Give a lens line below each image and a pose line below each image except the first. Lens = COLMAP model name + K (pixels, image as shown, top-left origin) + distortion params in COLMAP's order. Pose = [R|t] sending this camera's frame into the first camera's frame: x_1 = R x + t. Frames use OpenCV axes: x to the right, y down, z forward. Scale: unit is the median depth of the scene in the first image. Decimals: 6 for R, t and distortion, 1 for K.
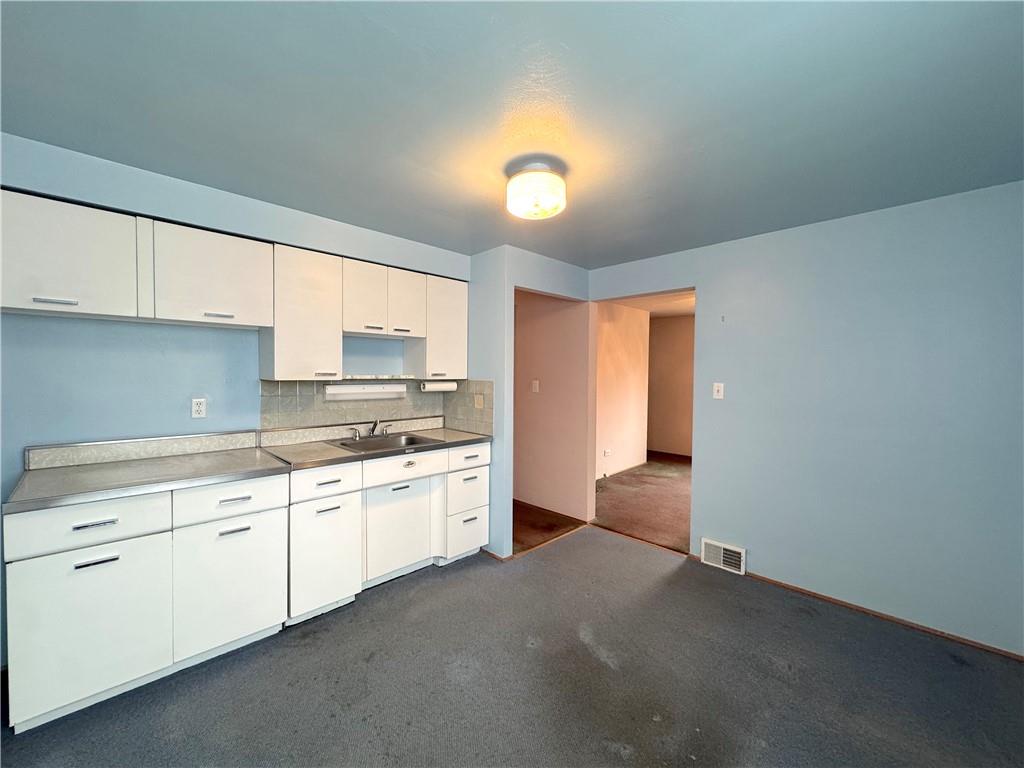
lens RADIAL K [[407.5, 0, 510.9], [0, 407.5, 385.2], [0, 0, 1]] dist [-0.001034, -0.000167]
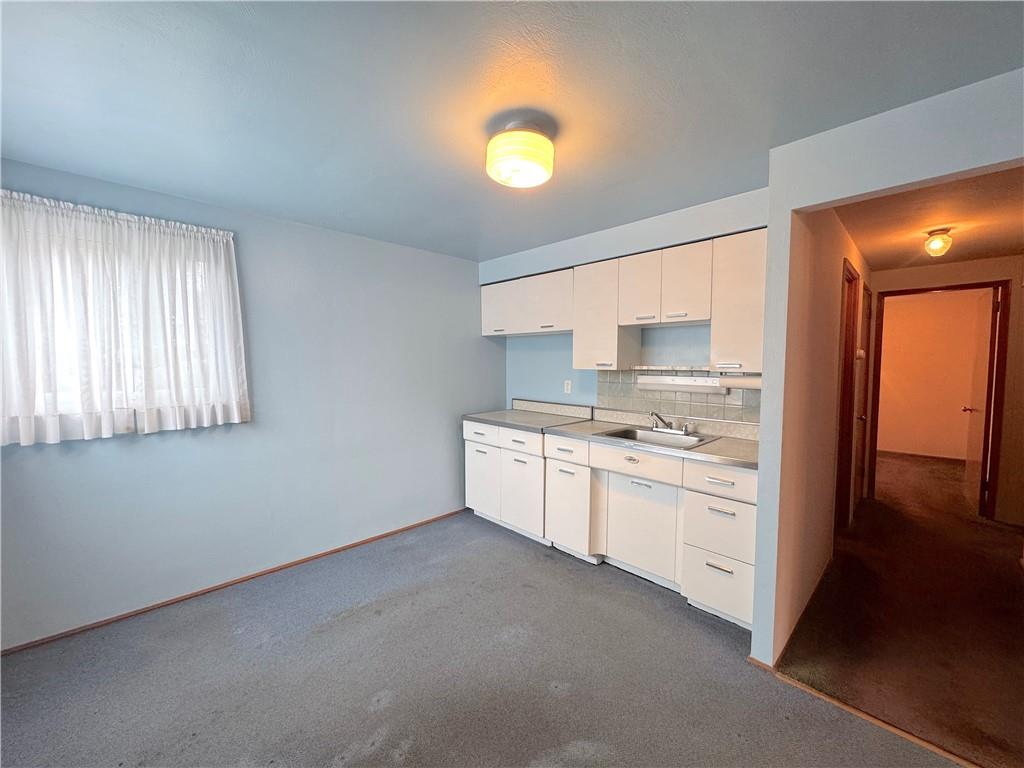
lens RADIAL K [[407.5, 0, 510.9], [0, 407.5, 385.2], [0, 0, 1]] dist [-0.001034, -0.000167]
pose [[-0.011738, 0.044057, -0.998960, 0.704921], [-0.035314, 0.998387, 0.044447, -0.010483], [0.999307, 0.035799, -0.010164, 0.735348]]
